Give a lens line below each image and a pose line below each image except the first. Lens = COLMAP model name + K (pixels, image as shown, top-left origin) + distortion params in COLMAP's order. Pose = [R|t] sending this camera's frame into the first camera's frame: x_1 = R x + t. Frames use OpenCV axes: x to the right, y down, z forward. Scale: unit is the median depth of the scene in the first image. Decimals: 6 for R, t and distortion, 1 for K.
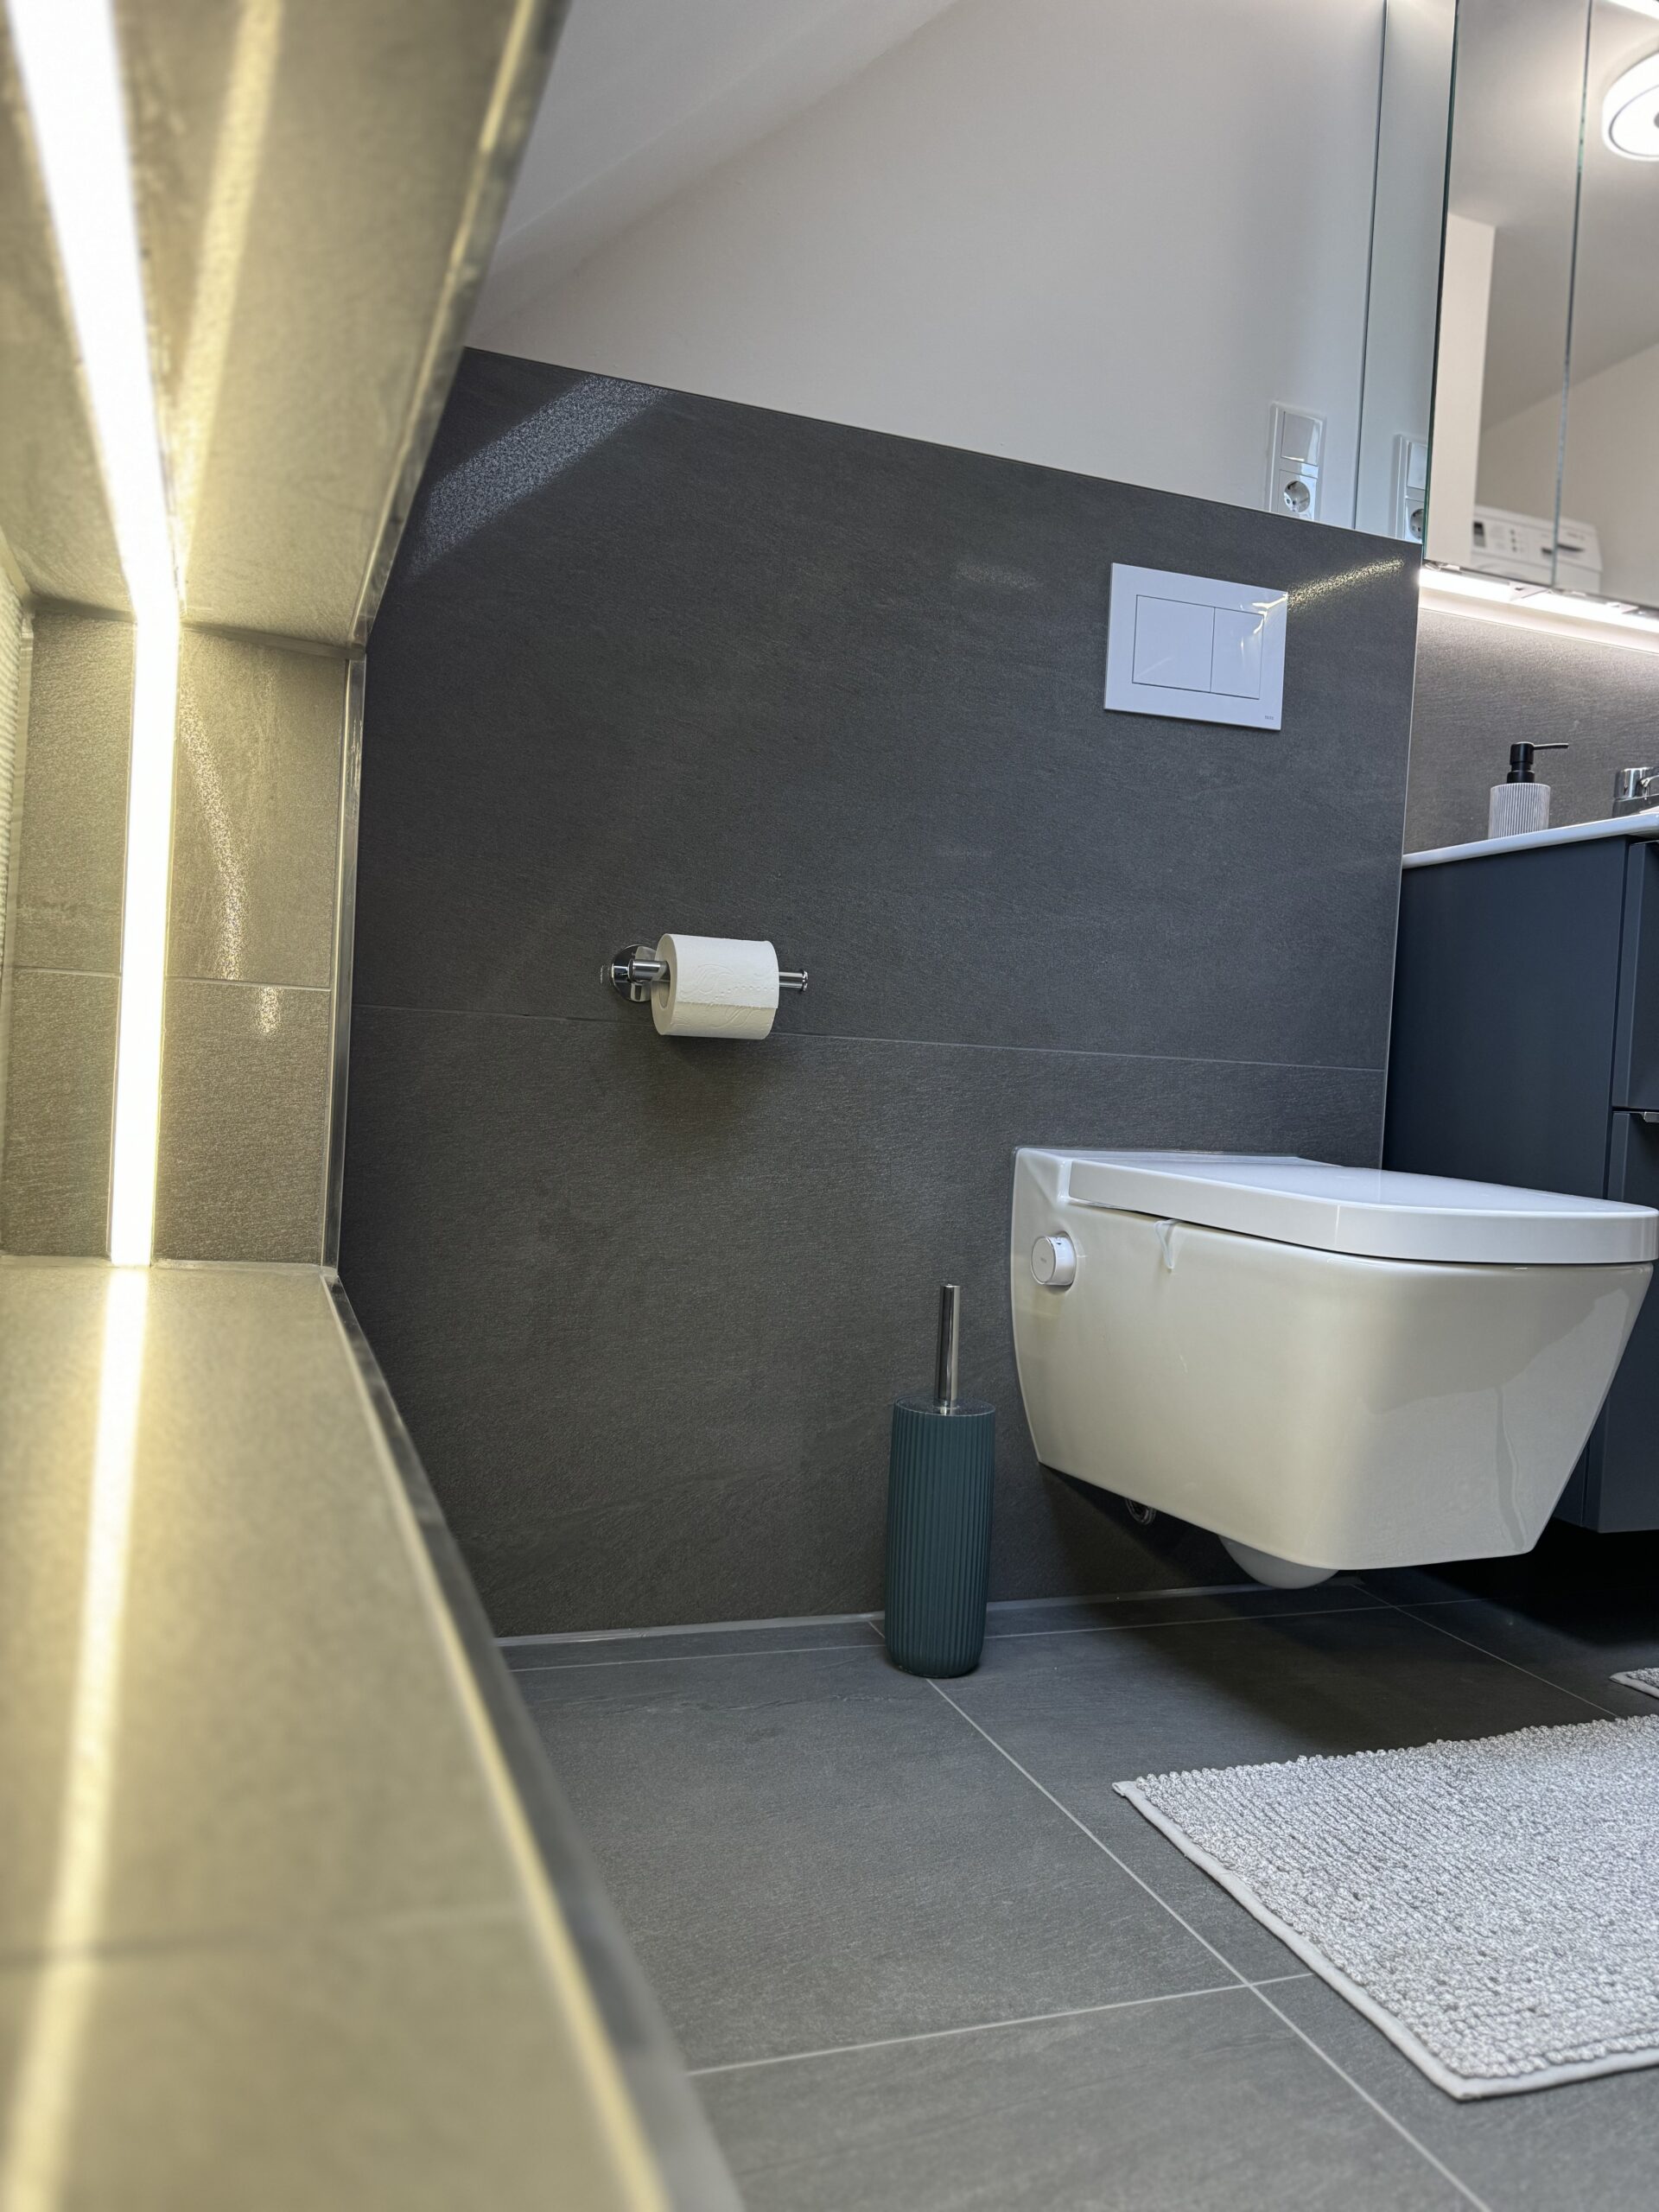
lens RADIAL K [[1607.7, 0, 827.9], [0, 1607.7, 1108.6], [0, 0, 1]] dist [-0.005621, -0.014297]
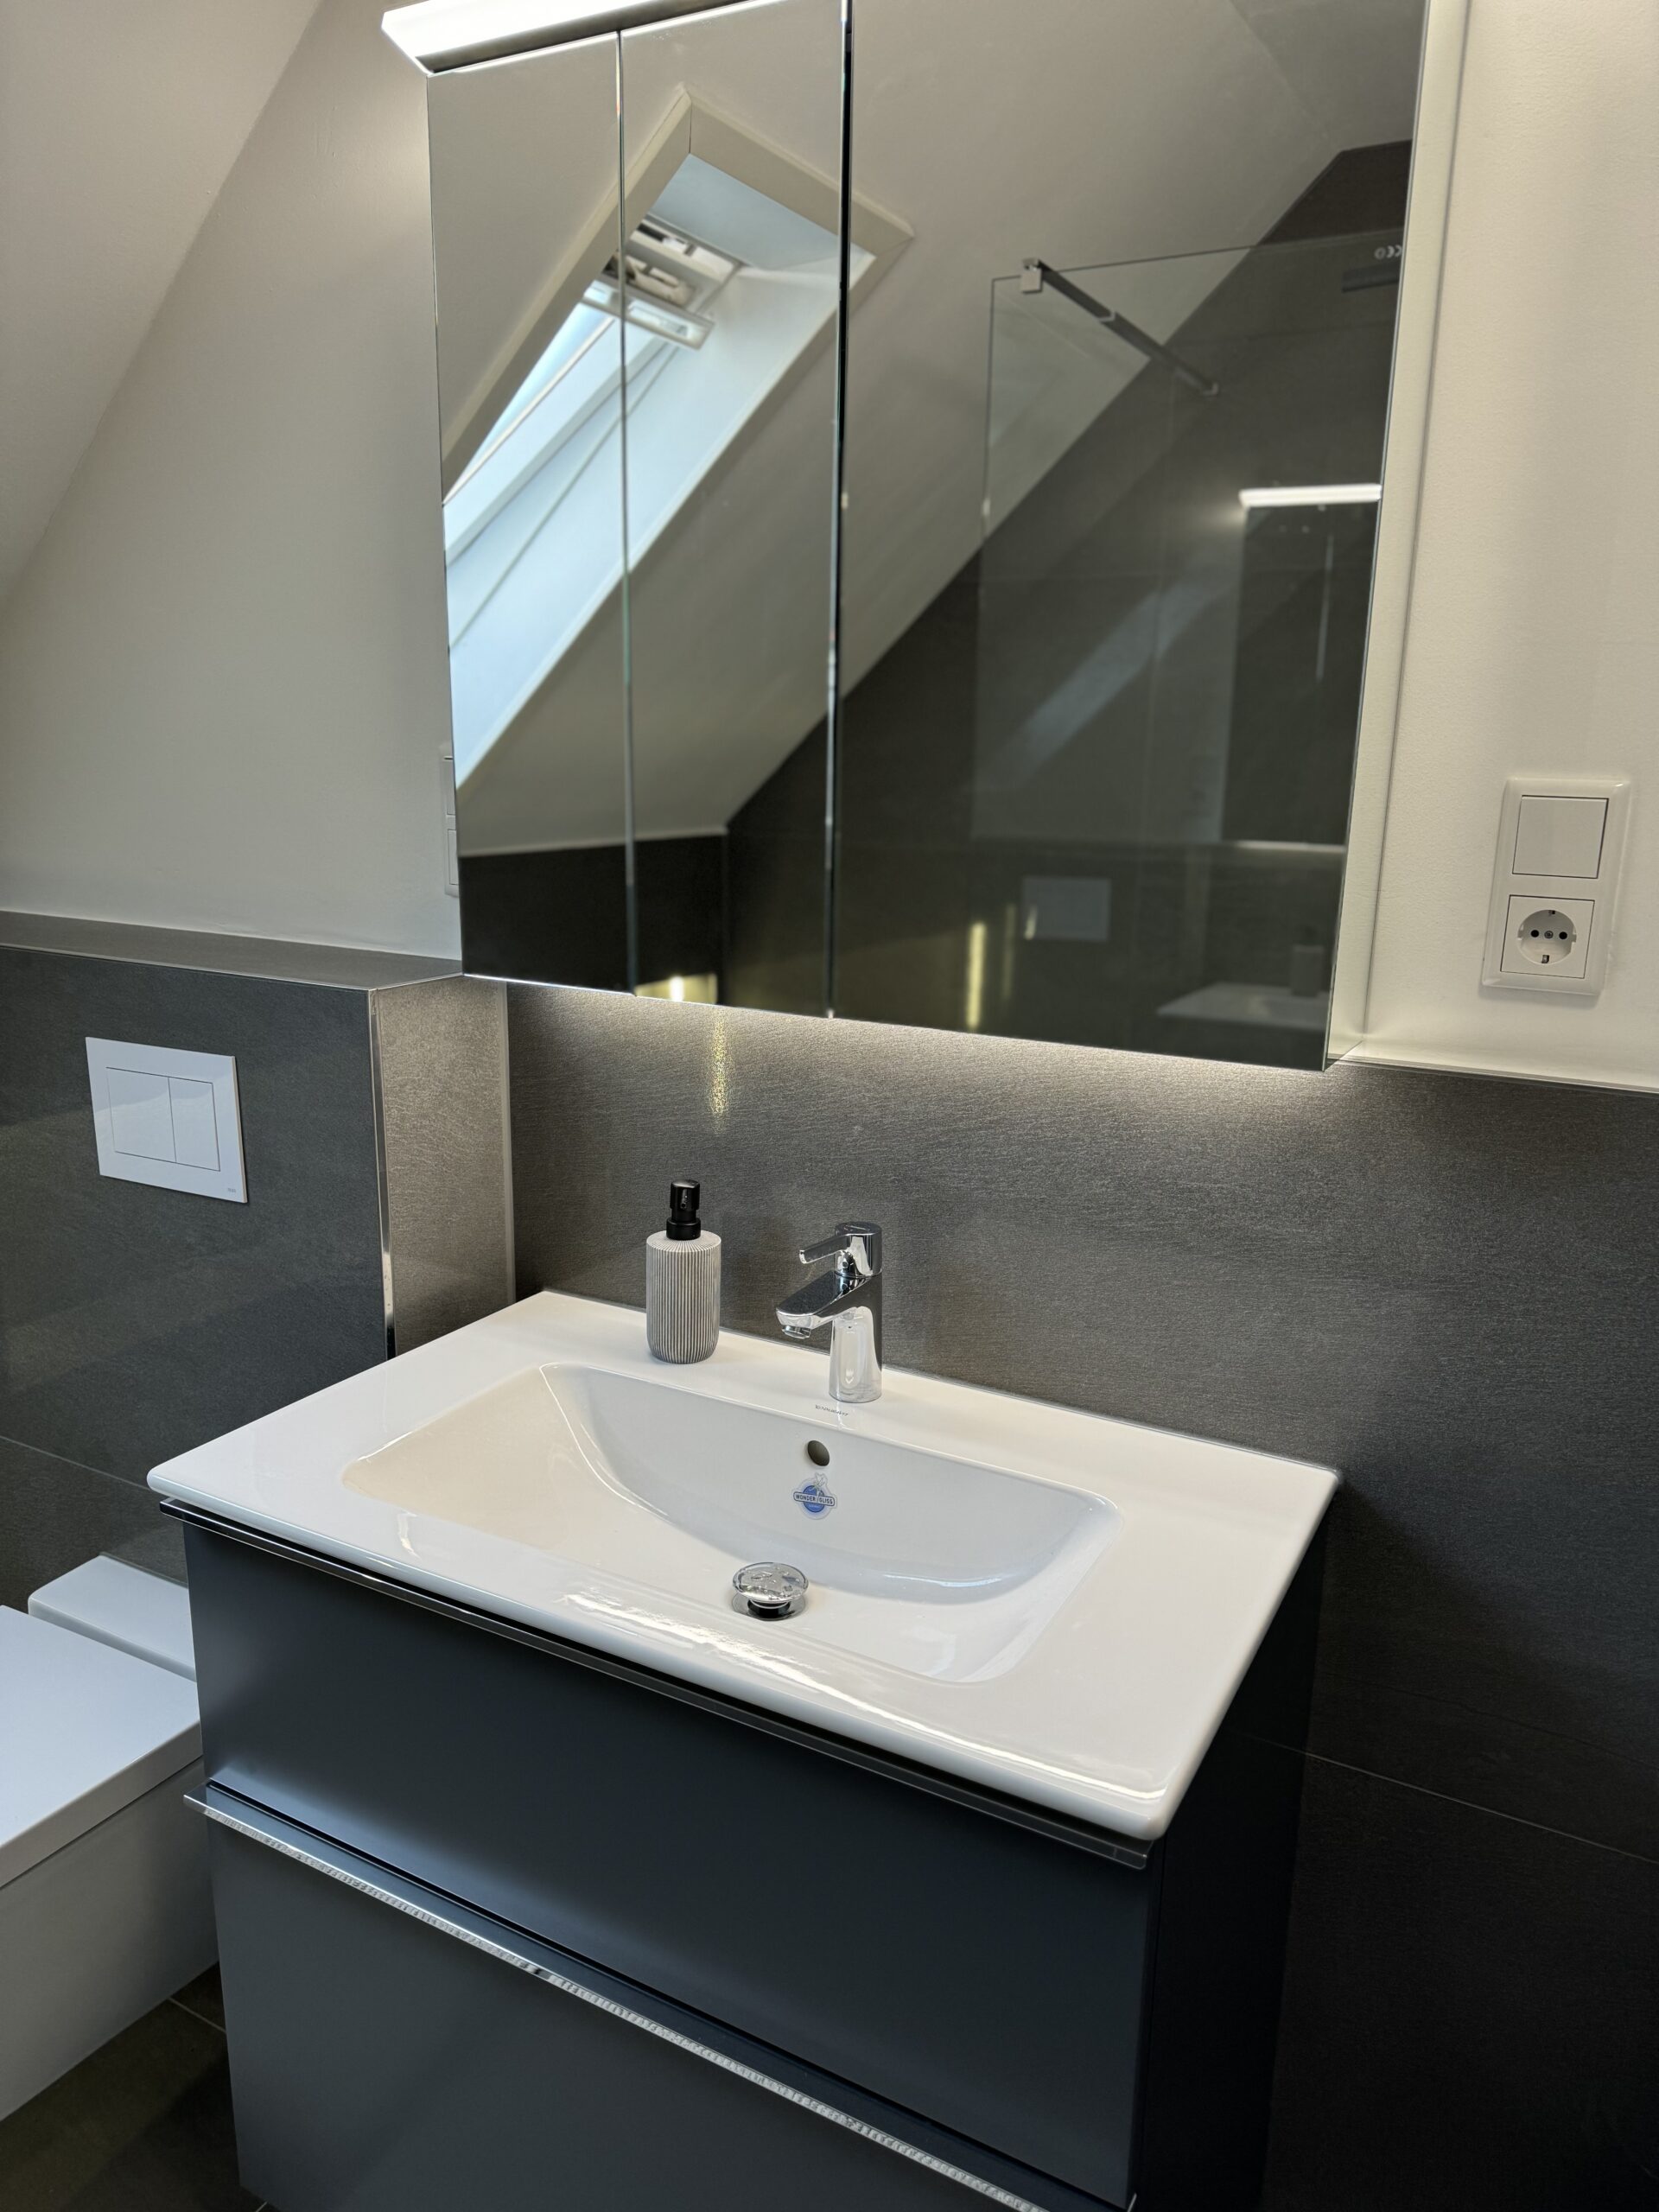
lens RADIAL K [[1607.7, 0, 829.0], [0, 1607.7, 1103.6], [0, 0, 1]] dist [-0.005621, -0.014297]
pose [[0.660215, 0.125881, -0.740453, 1.190445], [-0.000141, 0.985876, 0.167478, -0.451443], [0.751076, -0.110467, 0.650908, 0.669671]]
